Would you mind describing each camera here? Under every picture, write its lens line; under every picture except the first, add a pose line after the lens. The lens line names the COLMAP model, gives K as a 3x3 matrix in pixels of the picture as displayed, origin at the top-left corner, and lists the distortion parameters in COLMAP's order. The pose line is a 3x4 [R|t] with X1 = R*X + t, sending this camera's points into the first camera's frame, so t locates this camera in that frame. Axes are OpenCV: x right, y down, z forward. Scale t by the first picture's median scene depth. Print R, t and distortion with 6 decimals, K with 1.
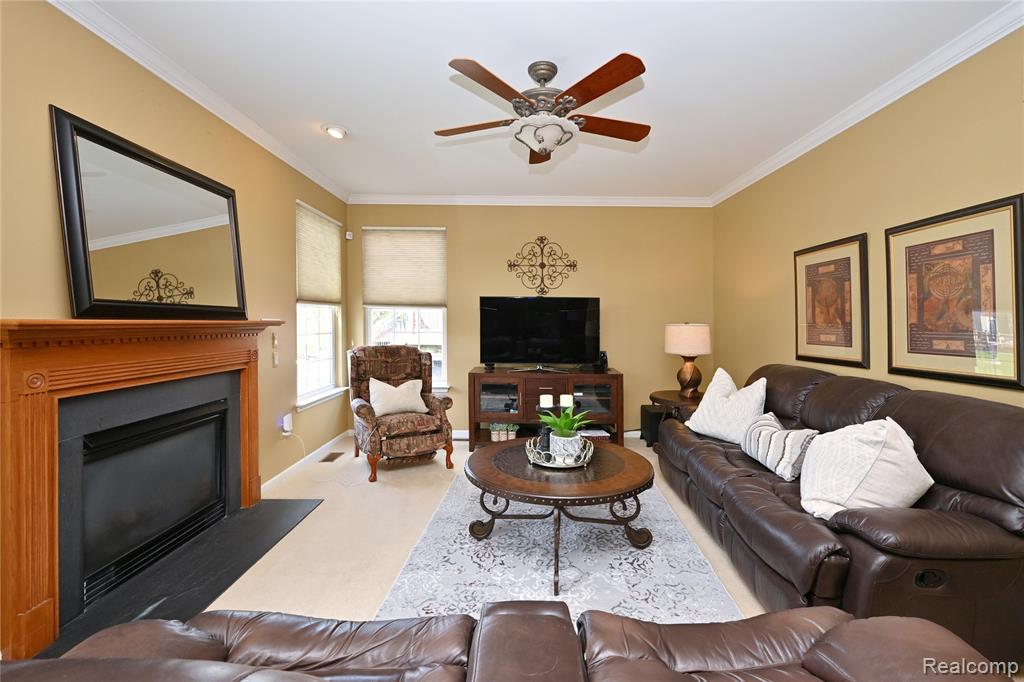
lens RADIAL K [[419.0, 0, 510.8], [0, 419.0, 335.1], [0, 0, 1]] dist [-0.000400, 0.000033]
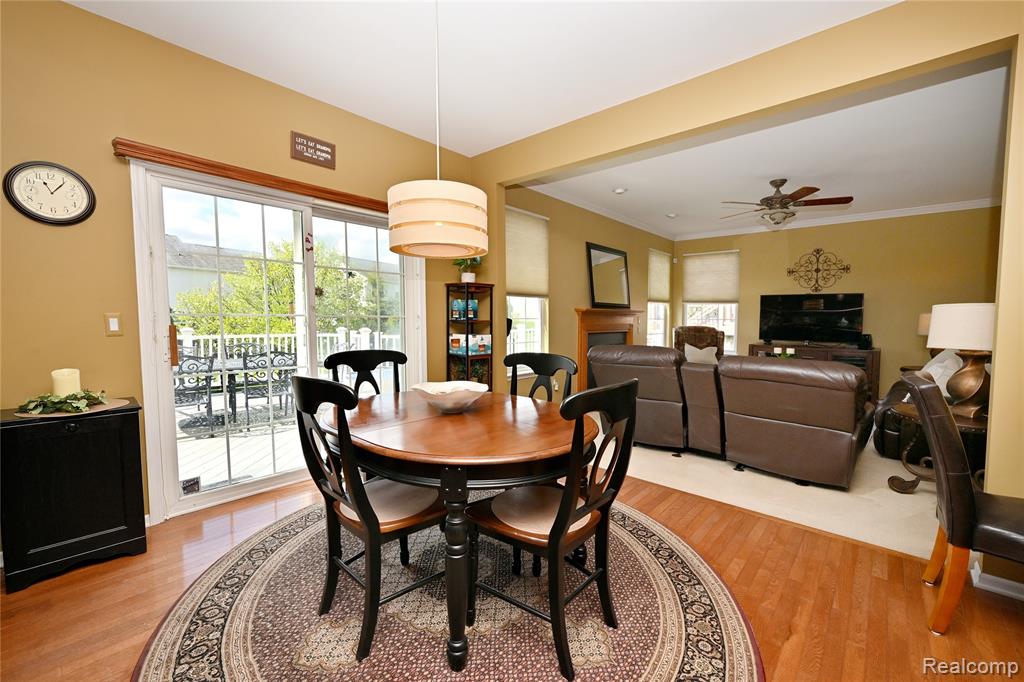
lens RADIAL K [[406.7, 0, 526.9], [0, 406.7, 334.8], [0, 0, 1]] dist [-0.009082, 0.000075]
pose [[0.765355, 0.030634, -0.642879, 0.235600], [-0.025393, 0.999526, 0.017398, 0.048800], [0.643107, 0.003009, 0.765770, -0.690895]]
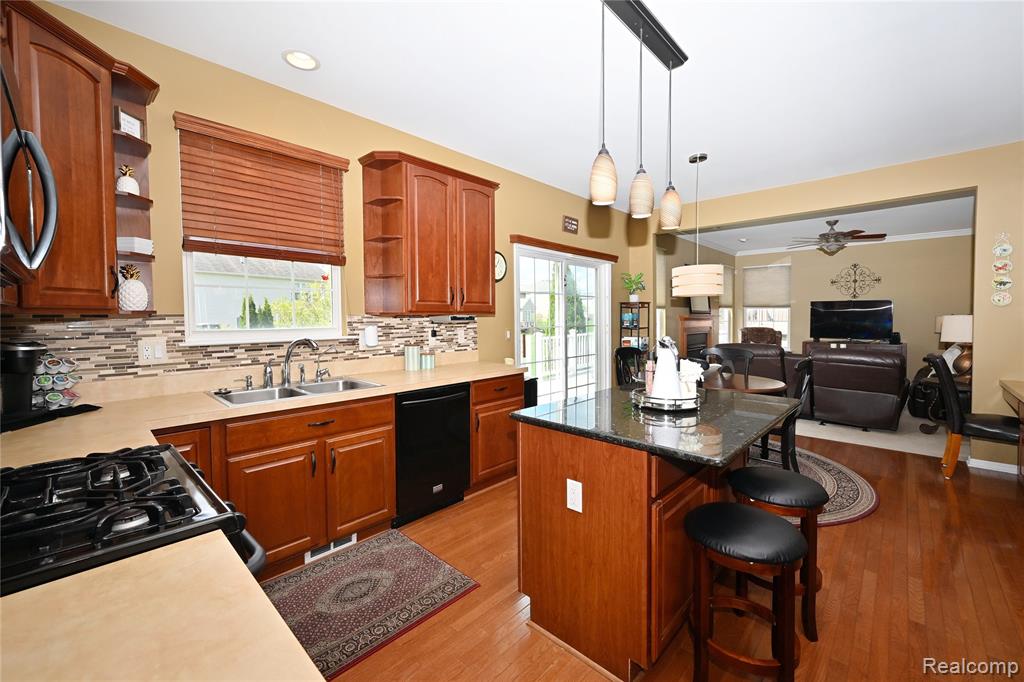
lens RADIAL K [[429.0, 0, 546.1], [0, 429.0, 324.9], [0, 0, 1]] dist [-0.016041, -0.000089]
pose [[0.781926, 0.005652, -0.623346, 0.197174], [-0.013162, 0.999886, -0.007444, 0.043172], [0.623233, 0.014025, 0.781911, -1.261245]]
